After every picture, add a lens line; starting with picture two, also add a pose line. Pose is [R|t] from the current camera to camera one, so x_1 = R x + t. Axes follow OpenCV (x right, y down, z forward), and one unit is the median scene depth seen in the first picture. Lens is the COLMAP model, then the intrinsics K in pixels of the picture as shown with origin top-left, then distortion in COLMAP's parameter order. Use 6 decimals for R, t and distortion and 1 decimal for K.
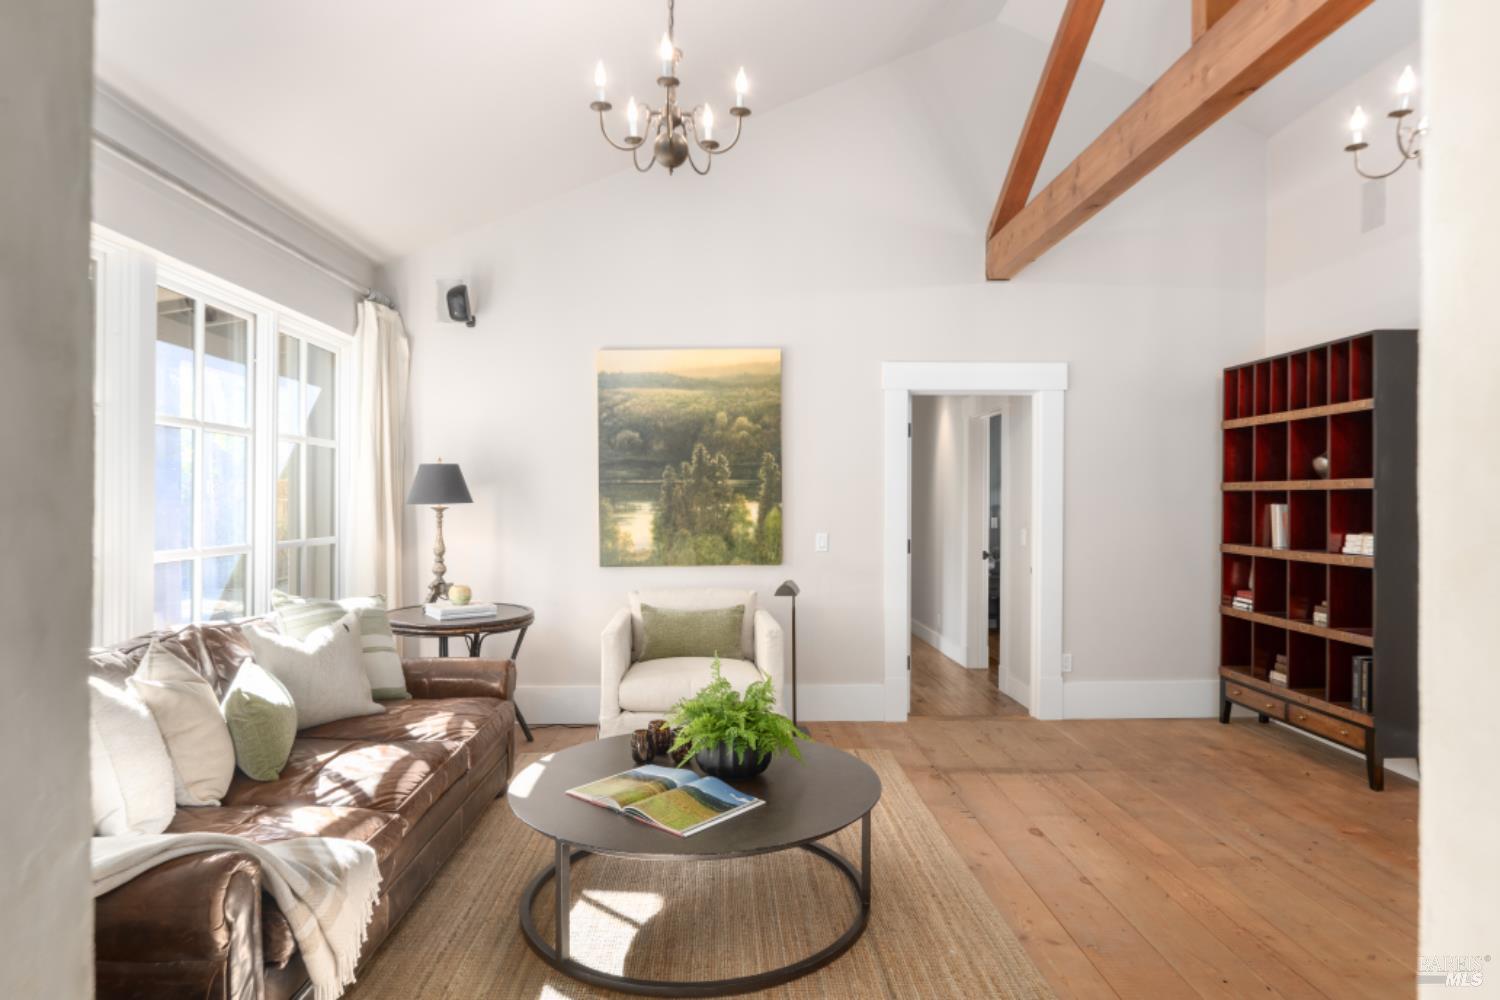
lens RADIAL K [[819.3, 0, 748.8], [0, 819.3, 497.6], [0, 0, 1]] dist [-0.000518, -0.000004]
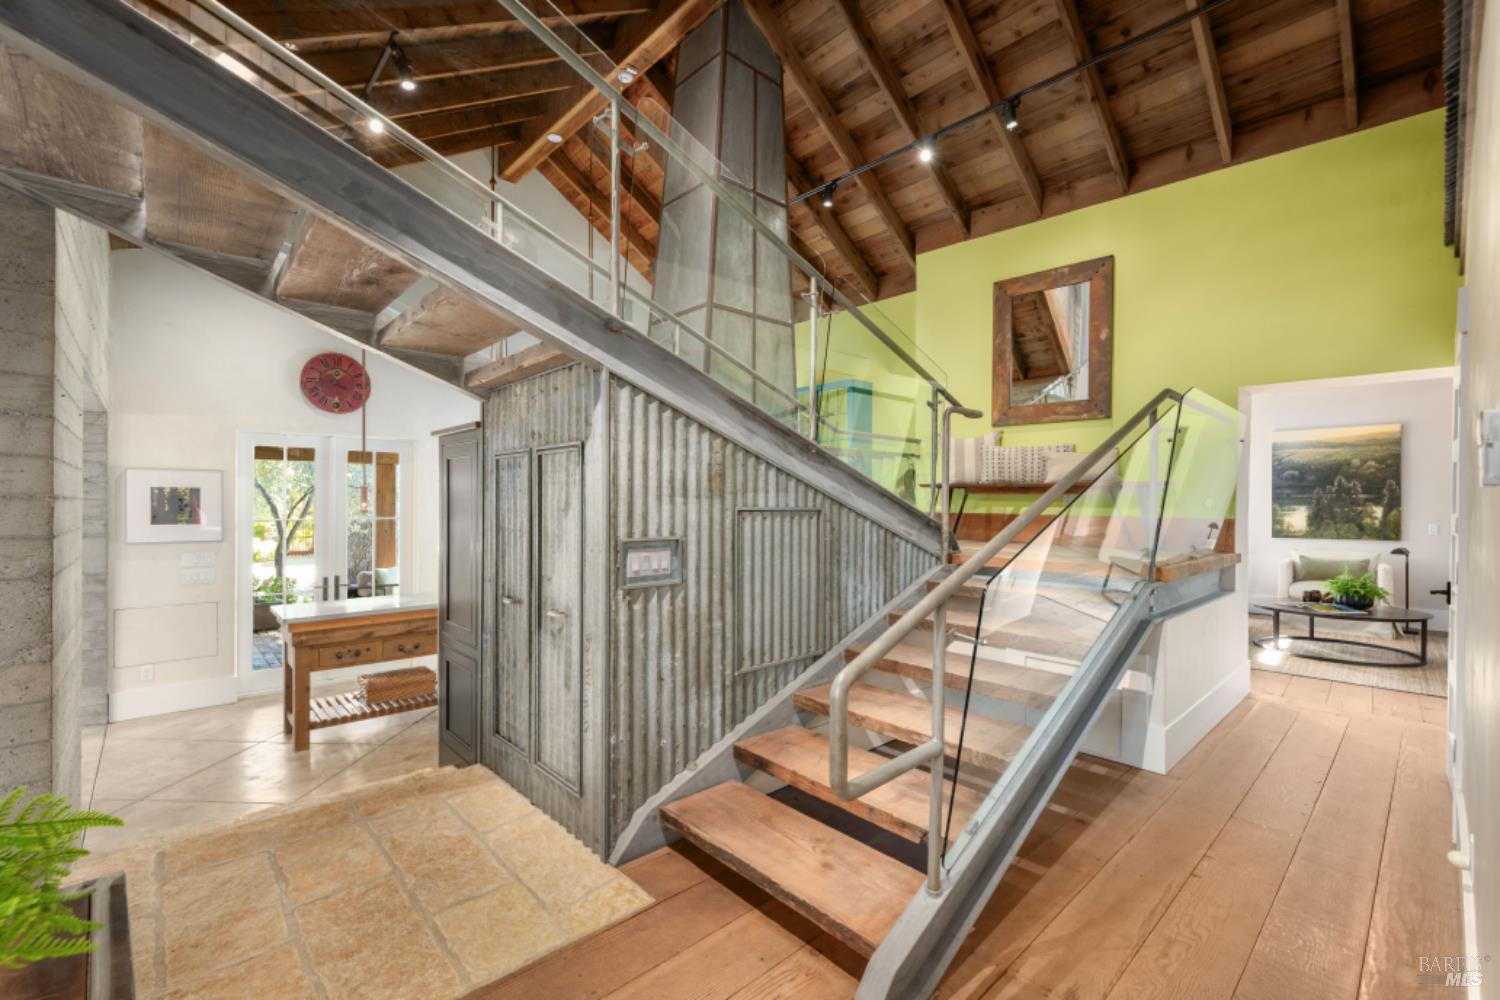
lens RADIAL K [[644.7, 0, 744.8], [0, 644.7, 504.8], [0, 0, 1]] dist [0.010517, 0.000098]
pose [[0.688097, 0.008413, -0.725570, 0.088578], [-0.008560, 0.999957, 0.003477, 0.008459], [0.725568, 0.003818, 0.688140, -1.075711]]
